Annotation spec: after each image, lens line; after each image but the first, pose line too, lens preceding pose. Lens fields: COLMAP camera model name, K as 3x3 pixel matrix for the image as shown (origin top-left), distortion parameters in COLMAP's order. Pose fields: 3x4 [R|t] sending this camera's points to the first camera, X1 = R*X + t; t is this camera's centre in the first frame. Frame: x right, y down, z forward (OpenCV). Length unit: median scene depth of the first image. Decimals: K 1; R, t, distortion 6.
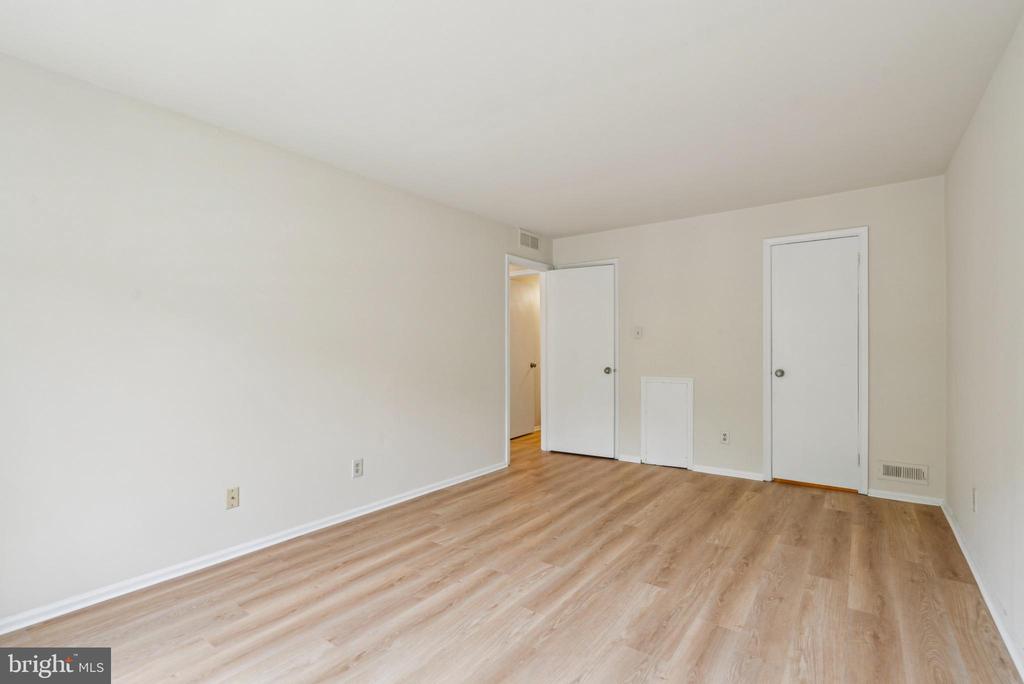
lens RADIAL K [[472.8, 0, 509.6], [0, 472.8, 346.1], [0, 0, 1]] dist [-0.001731, 0.000827]
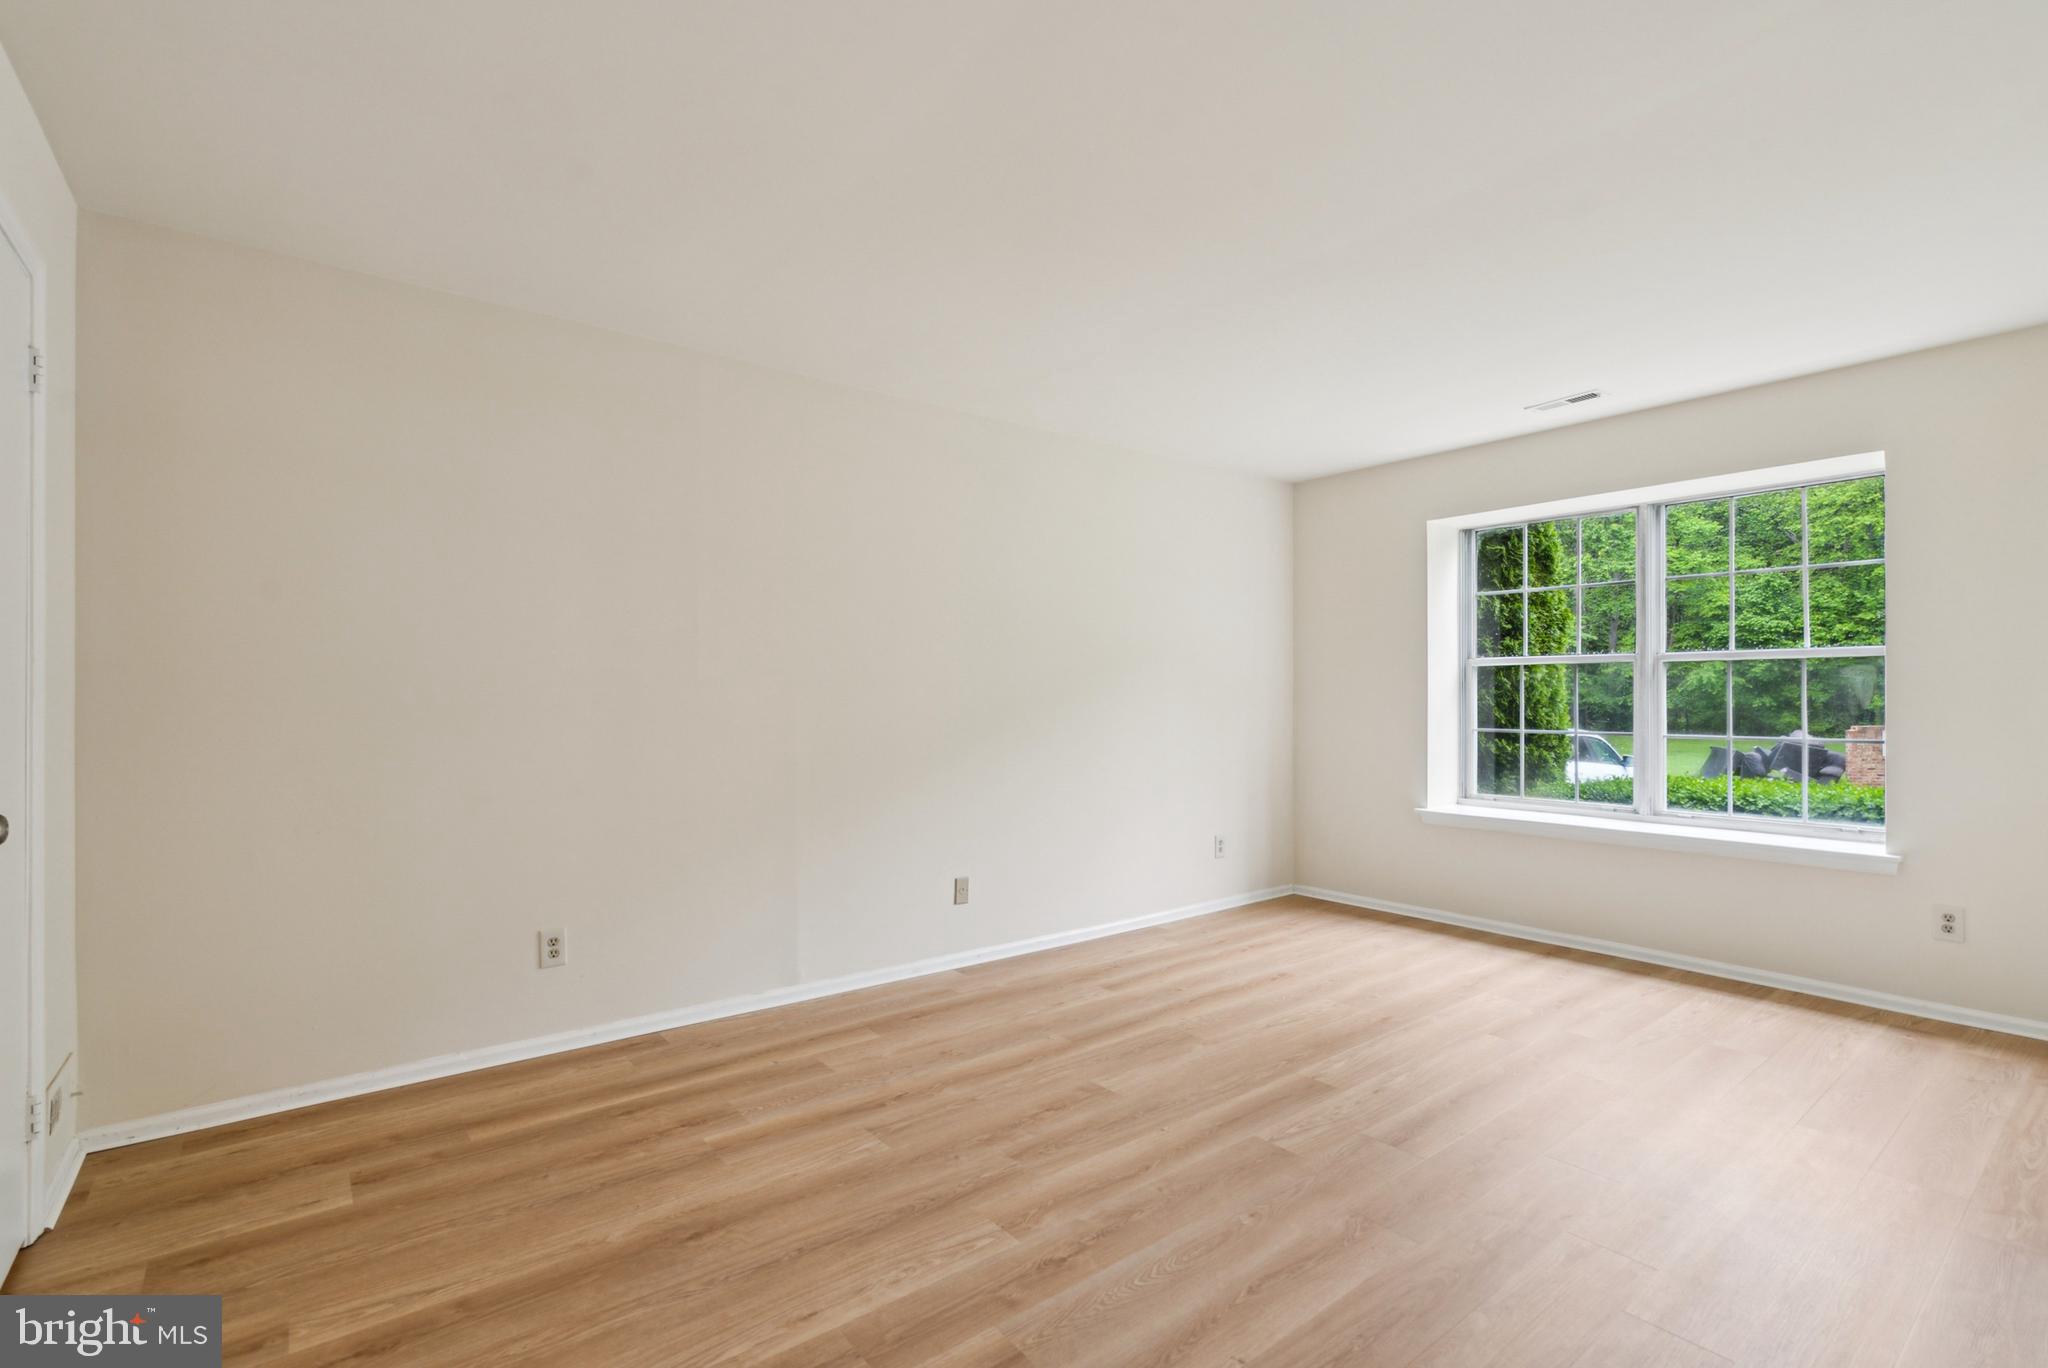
lens RADIAL K [[945.5, 0, 1019.1], [0, 945.5, 692.2], [0, 0, 1]] dist [-0.001731, 0.000827]
pose [[-0.967496, 0.003557, 0.252860, 0.095515], [0.001855, 0.999974, -0.006970, 0.009338], [-0.252878, -0.006274, -0.967478, 1.988768]]
